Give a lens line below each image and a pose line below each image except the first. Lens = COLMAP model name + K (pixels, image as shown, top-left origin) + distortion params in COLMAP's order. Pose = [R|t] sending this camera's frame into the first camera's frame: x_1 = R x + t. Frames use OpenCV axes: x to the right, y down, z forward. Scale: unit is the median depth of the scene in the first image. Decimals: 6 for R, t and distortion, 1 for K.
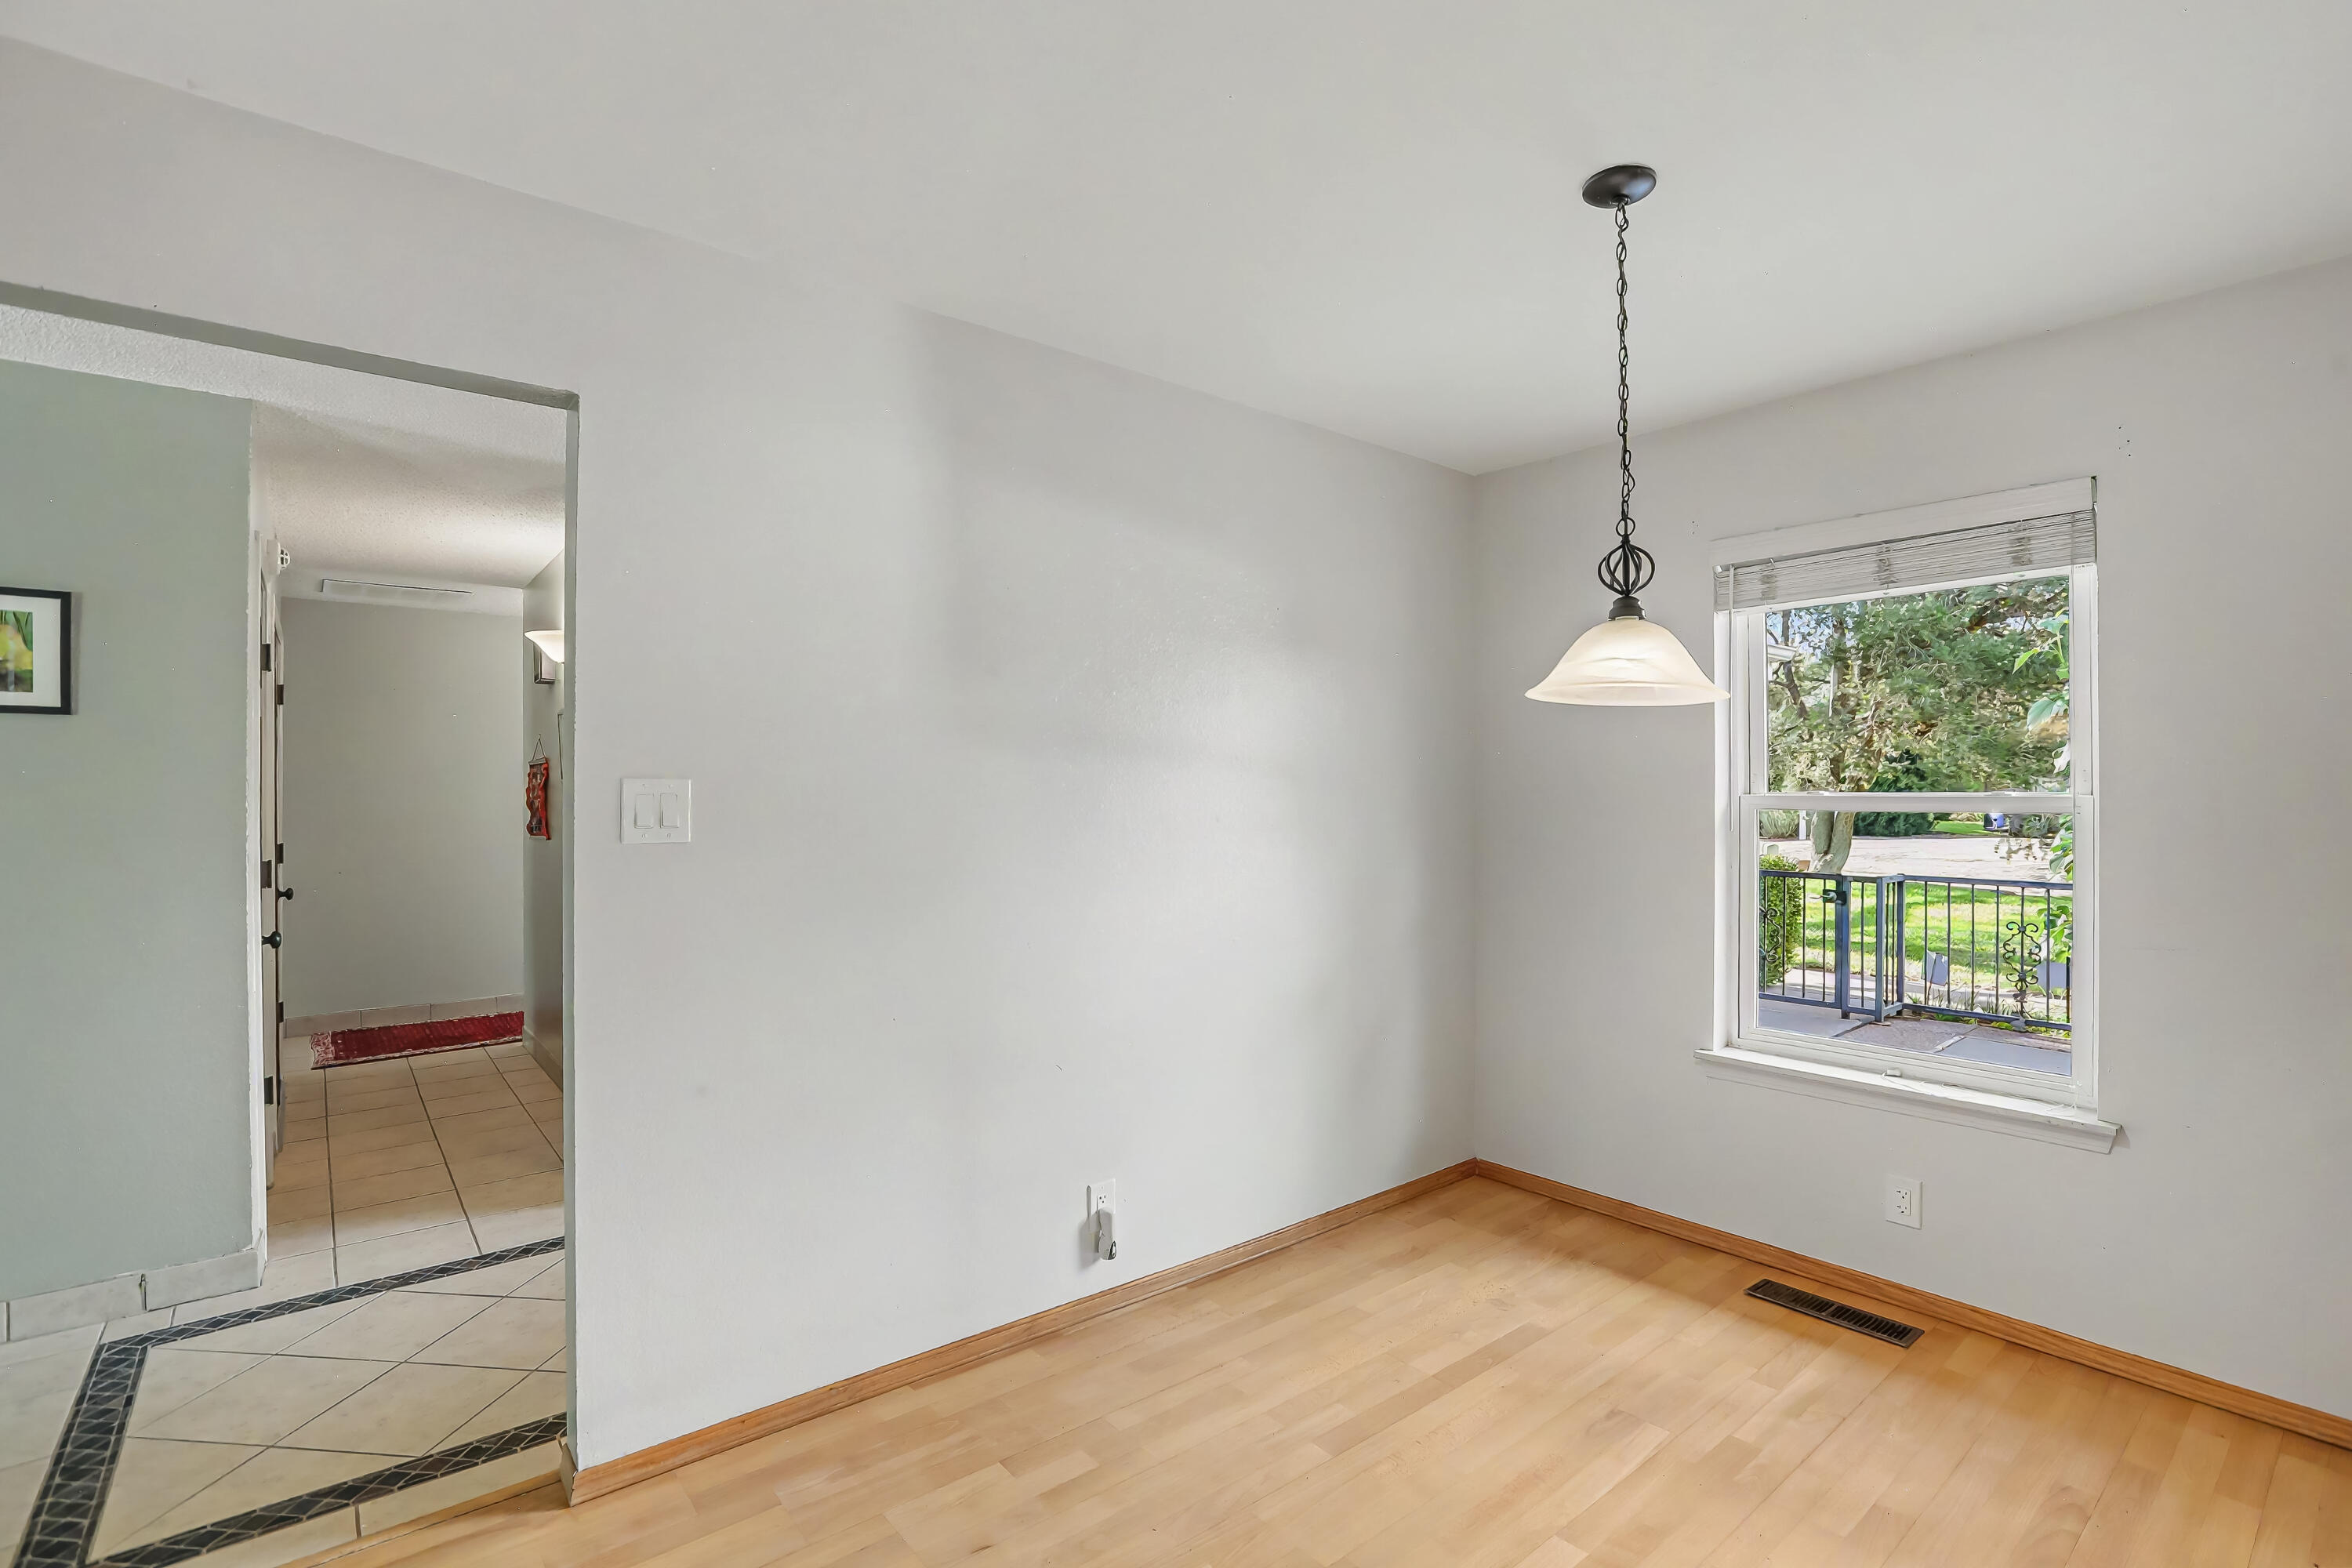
lens RADIAL K [[1074.0, 0, 1176.0], [0, 1074.0, 784.0], [0, 0, 1]] dist [0.000812, 0.000681]
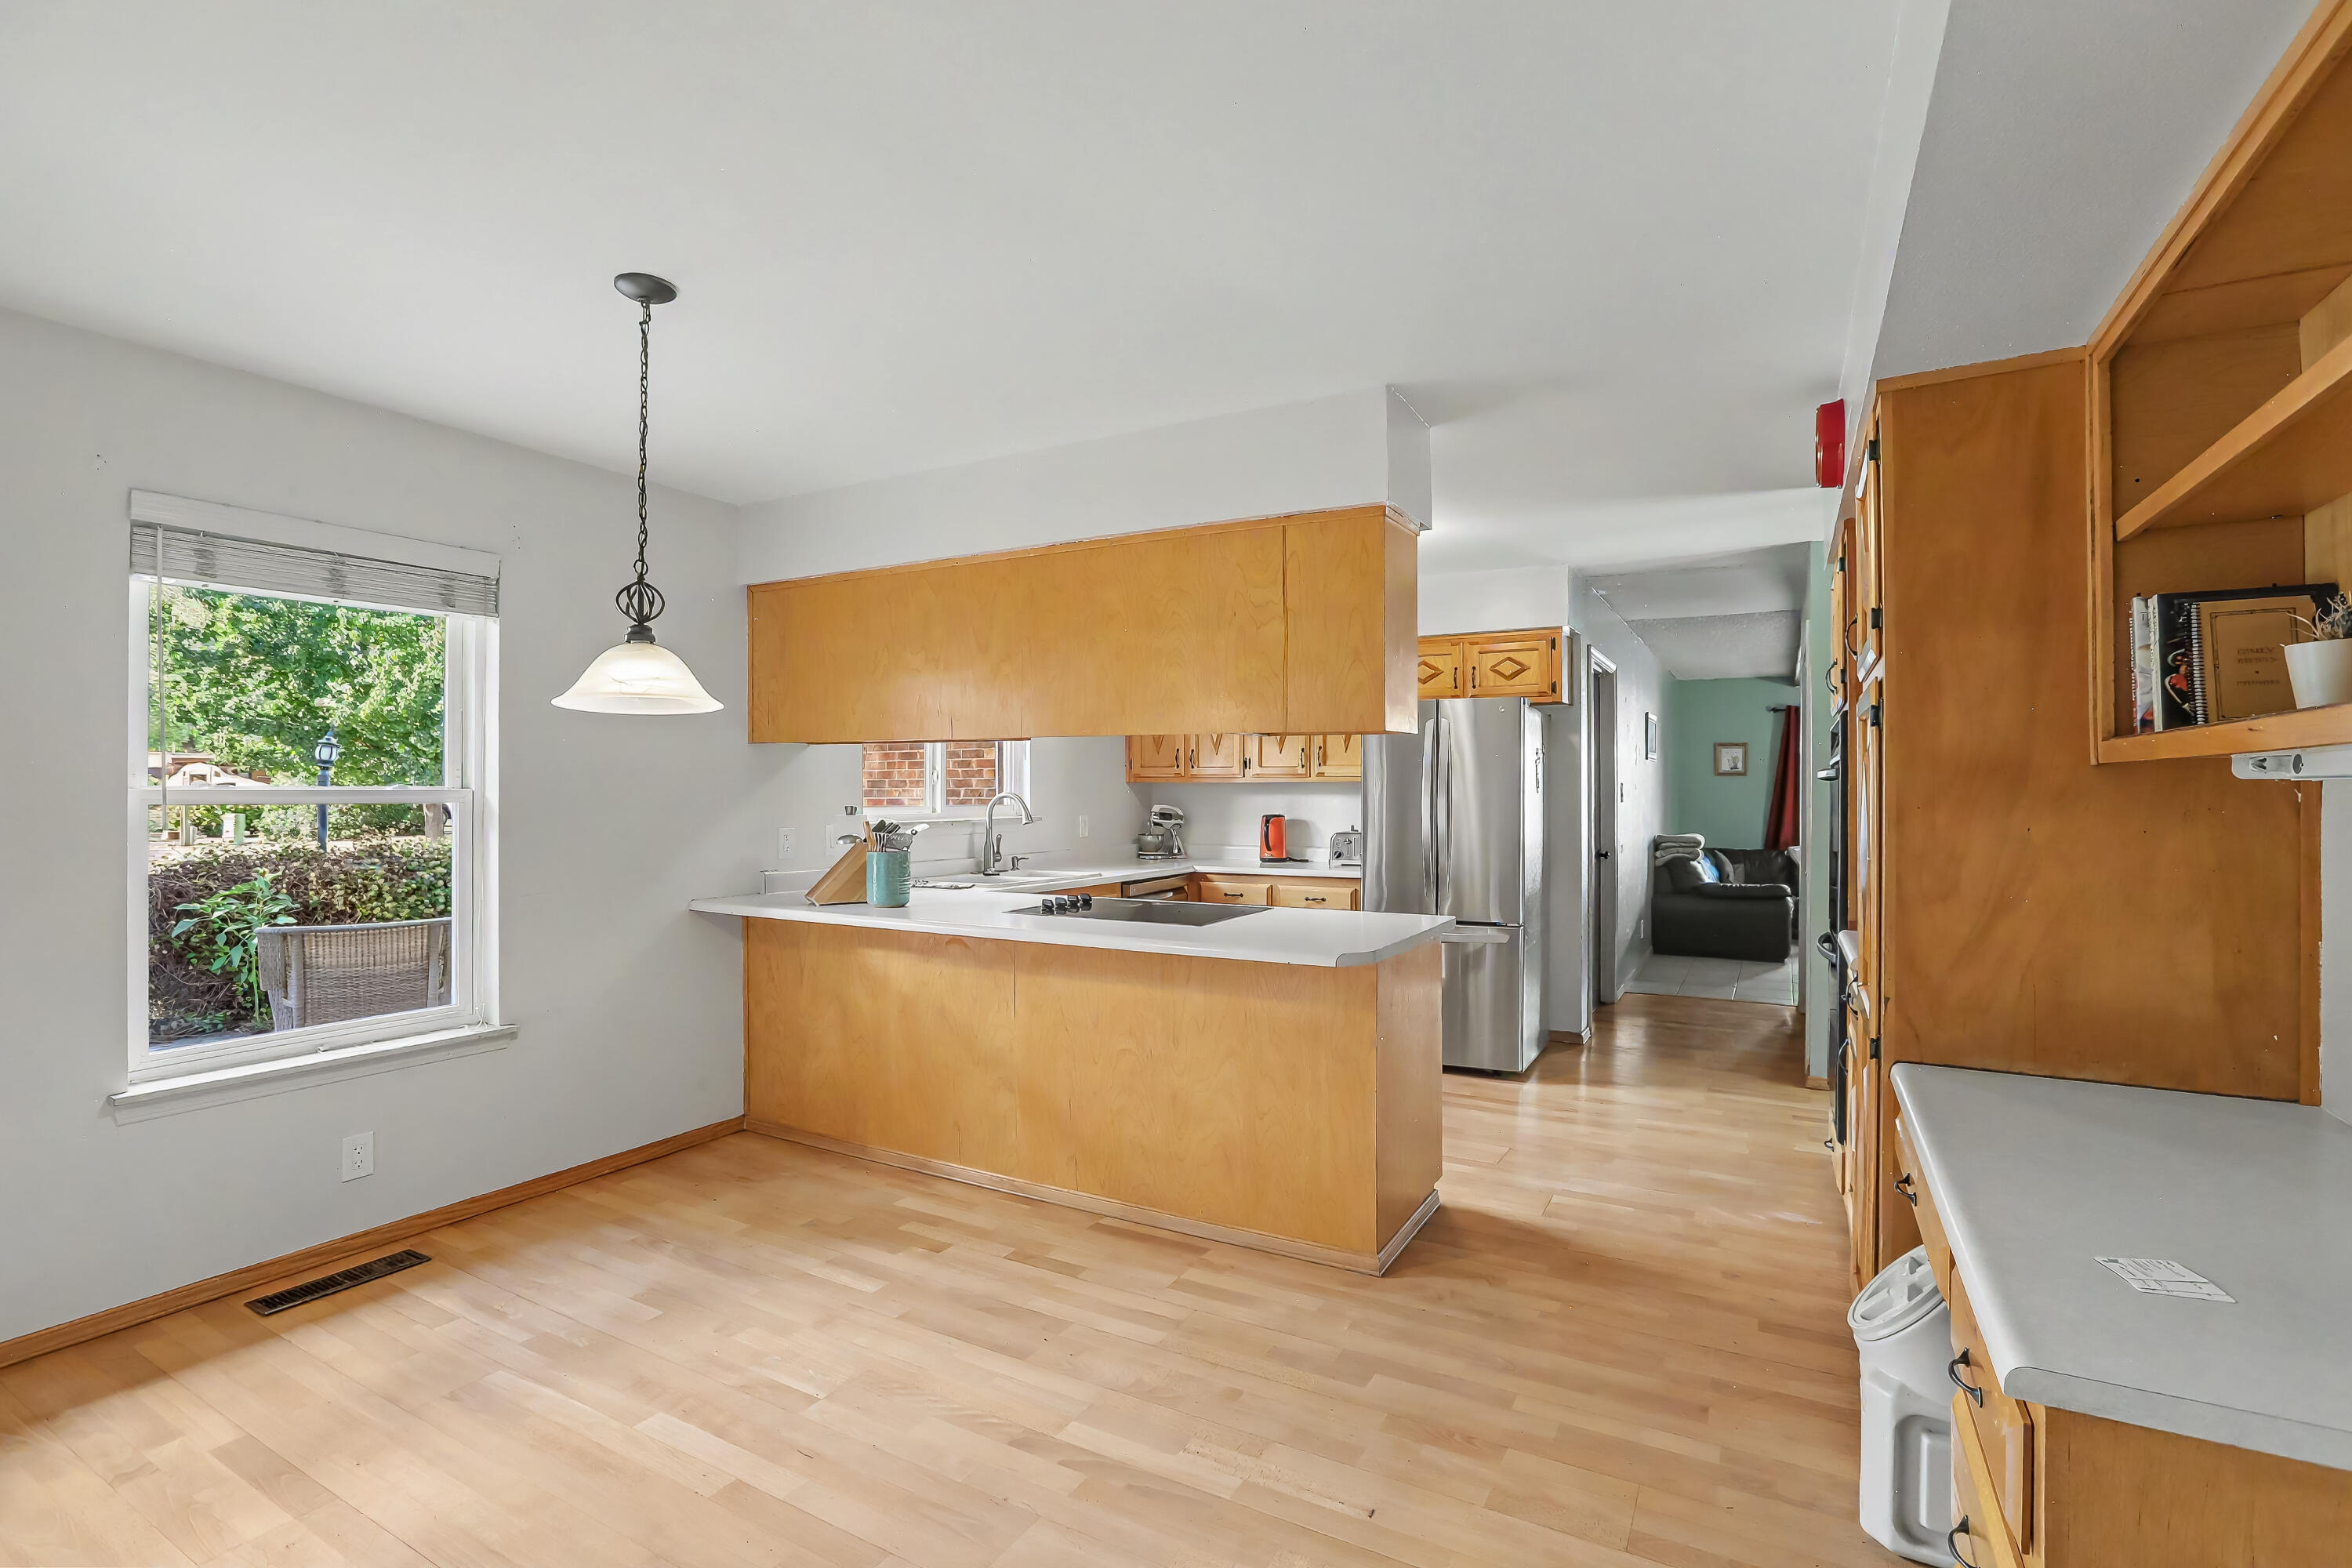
lens RADIAL K [[1081.4, 0, 1194.7], [0, 1081.4, 778.3], [0, 0, 1]] dist [-0.048472, 0.012651]
pose [[-0.349101, 0.009722, 0.937035, -0.706126], [-0.005340, 0.999909, -0.012364, 0.008552], [-0.937070, -0.009320, -0.349018, 0.636293]]
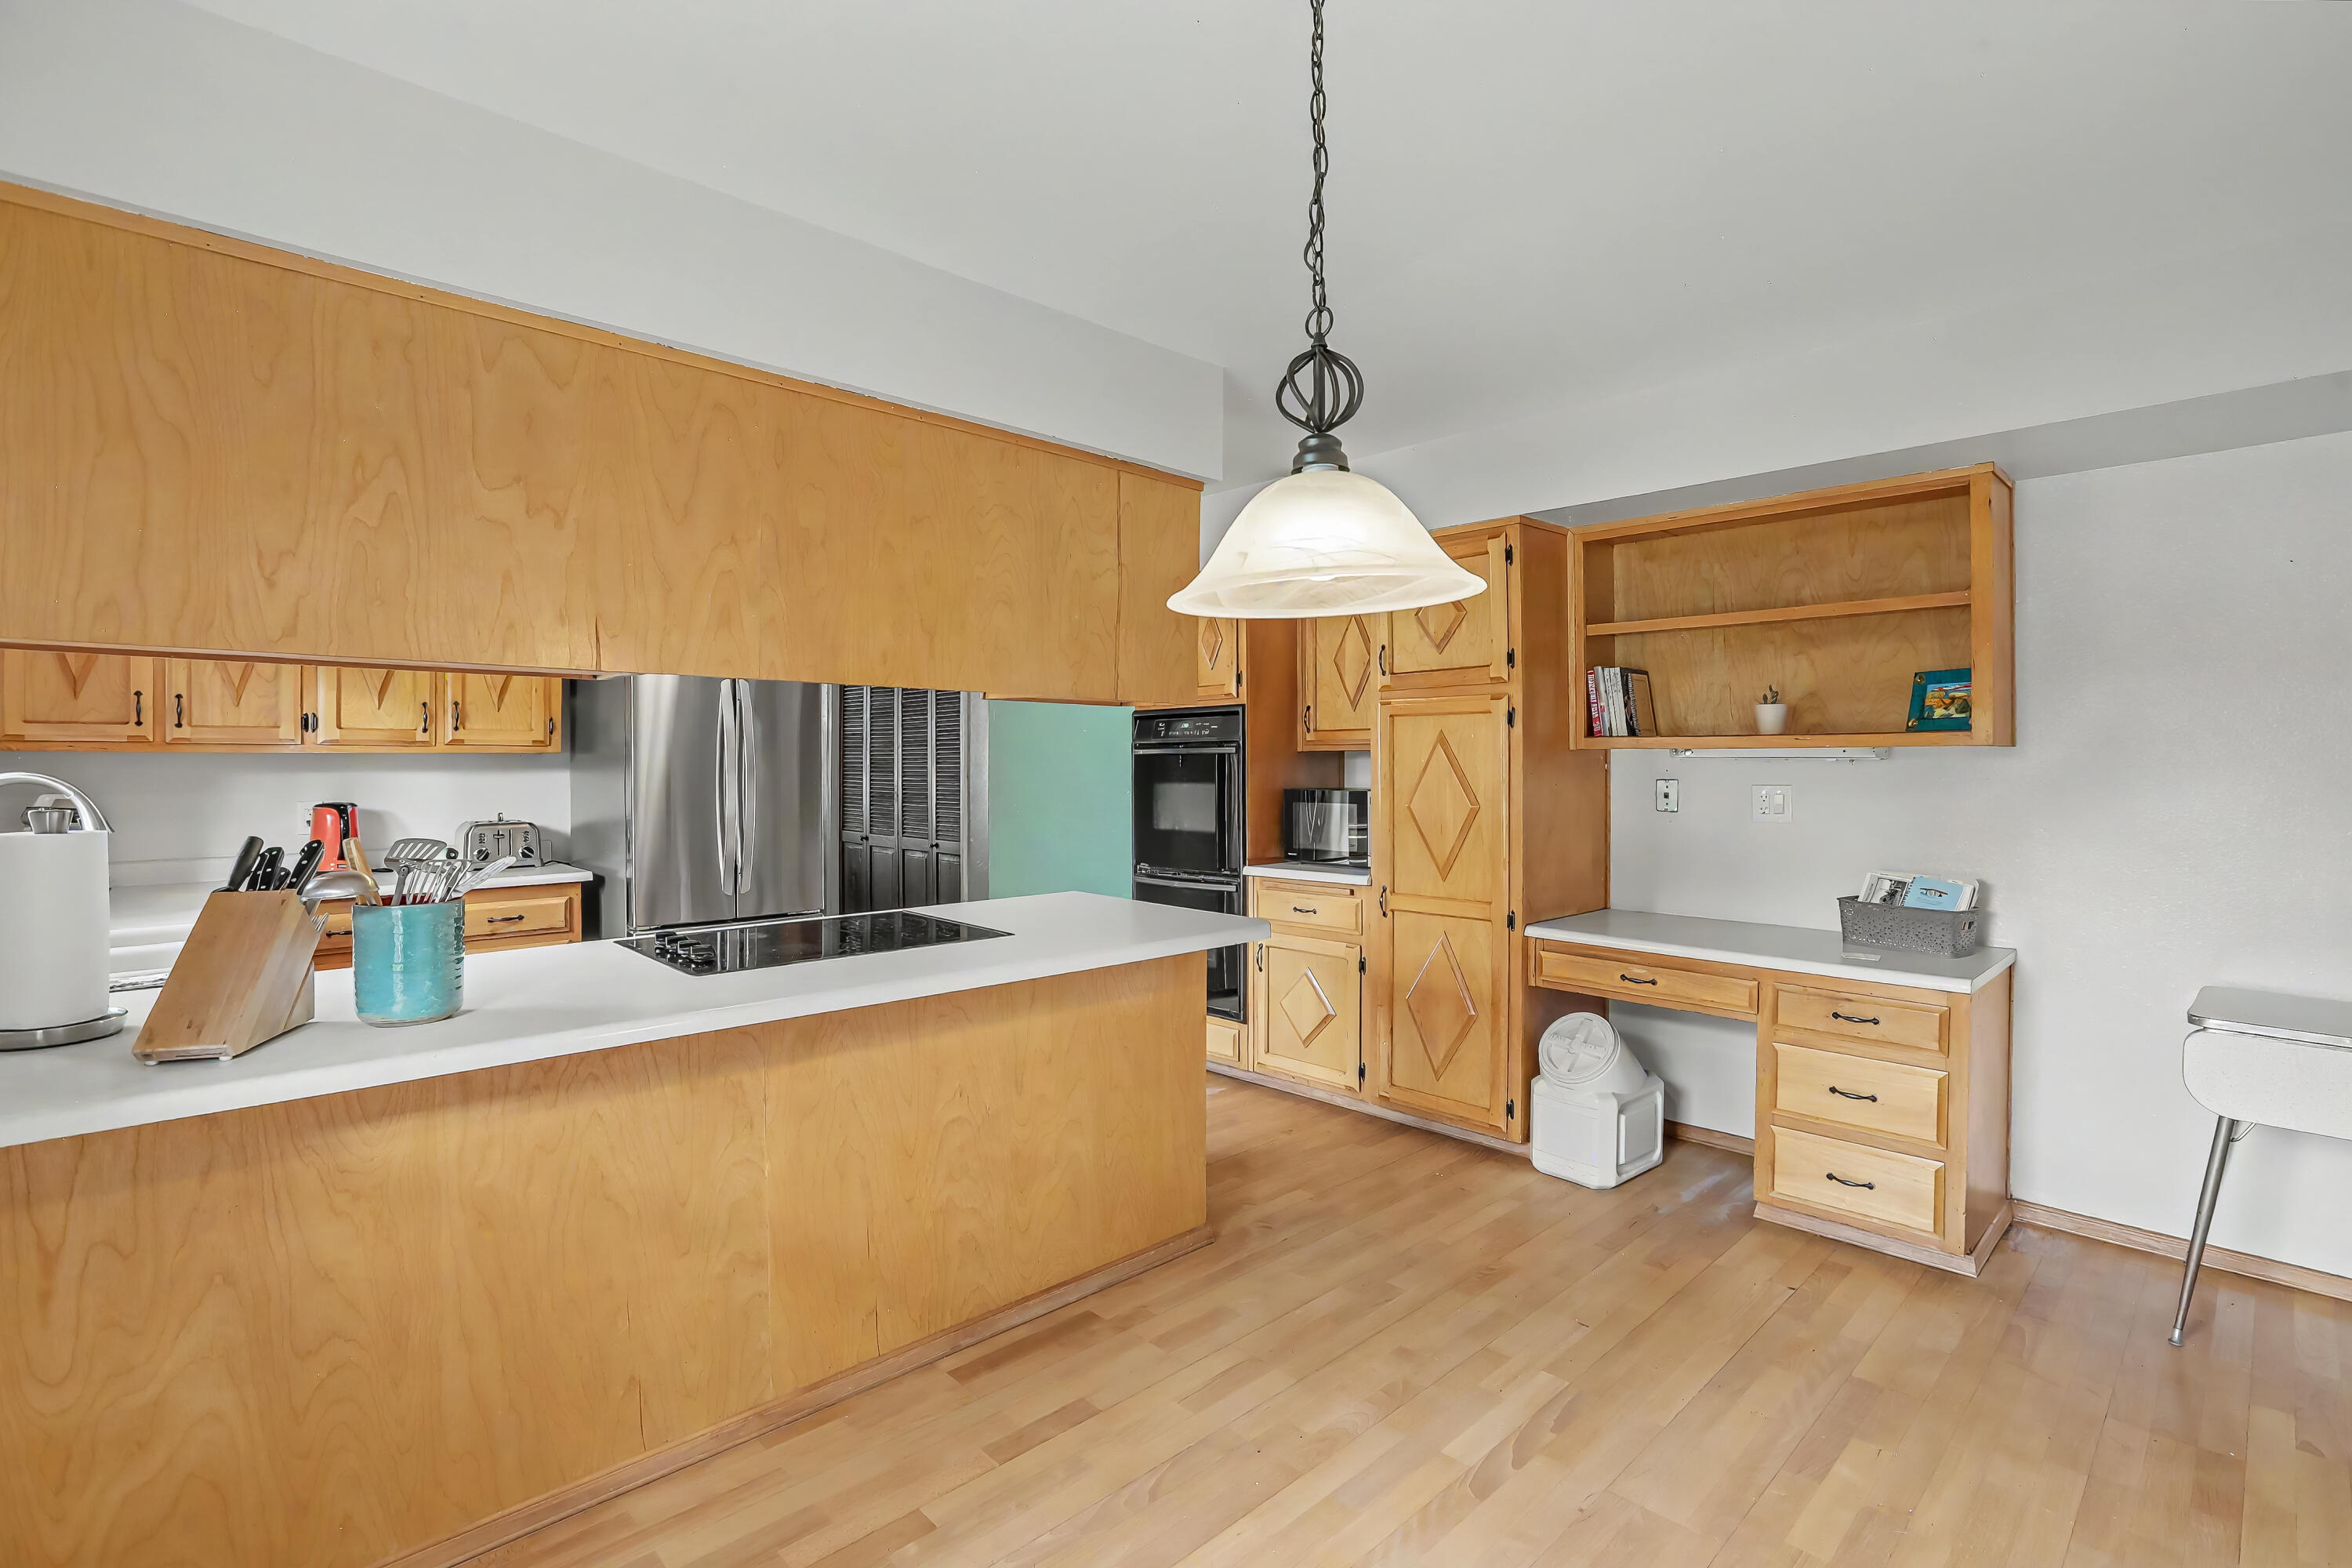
lens RADIAL K [[1081.4, 0, 1194.7], [0, 1081.4, 778.3], [0, 0, 1]] dist [-0.048472, 0.012651]
pose [[-0.998601, 0.002545, -0.052818, 0.402664], [0.001915, 0.999926, 0.011982, 0.007134], [0.052844, 0.011864, -0.998532, 1.217507]]
